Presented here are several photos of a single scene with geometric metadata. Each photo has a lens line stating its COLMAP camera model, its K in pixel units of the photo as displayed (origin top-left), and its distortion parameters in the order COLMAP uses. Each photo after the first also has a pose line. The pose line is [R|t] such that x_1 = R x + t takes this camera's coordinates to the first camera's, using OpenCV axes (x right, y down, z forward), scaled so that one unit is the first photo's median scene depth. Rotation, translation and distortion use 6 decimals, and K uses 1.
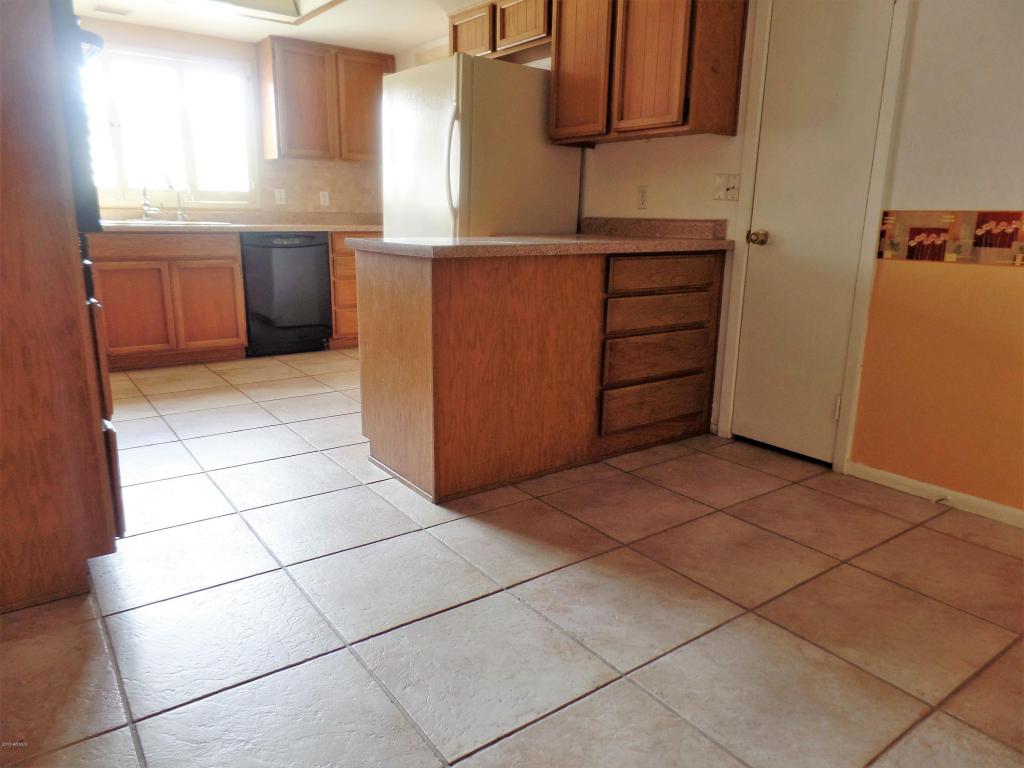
lens RADIAL K [[696.6, 0, 510.0], [0, 696.6, 397.9], [0, 0, 1]] dist [-0.002506, -0.000273]
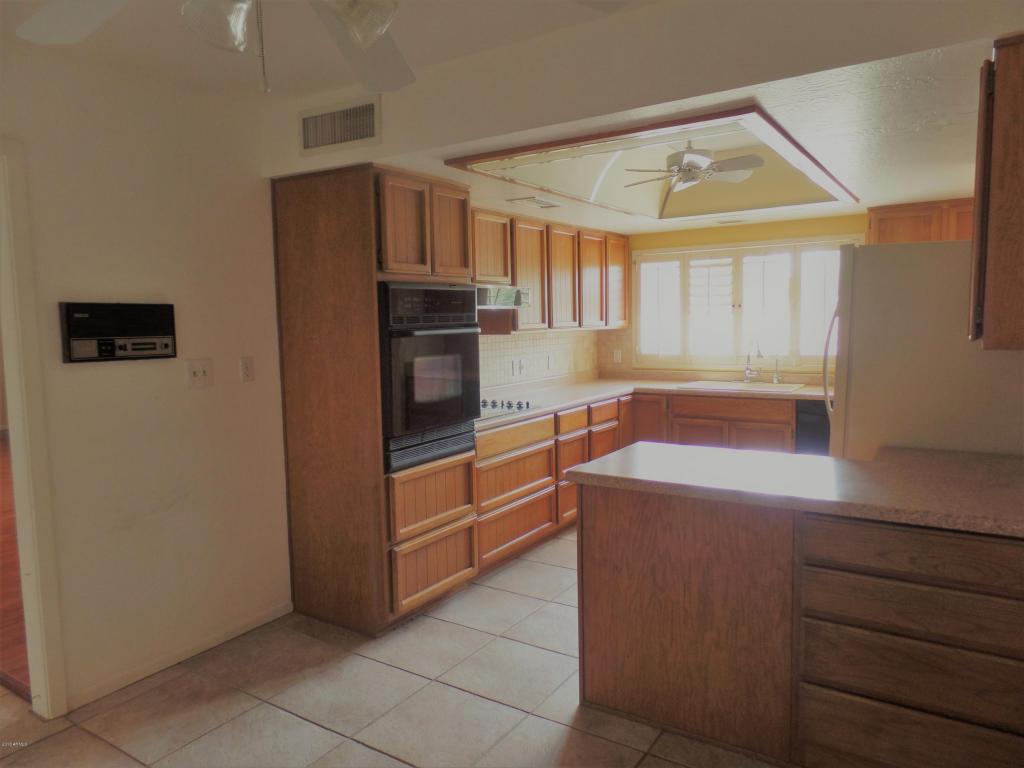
lens RADIAL K [[707.0, 0, 512.0], [0, 707.0, 384.0], [0, 0, 1]] dist [0.003101, -0.000344]
pose [[0.352184, 0.062536, -0.933839, 0.793250], [-0.209535, 0.977707, -0.013549, -0.275289], [0.912174, 0.200444, 0.357436, 0.394880]]
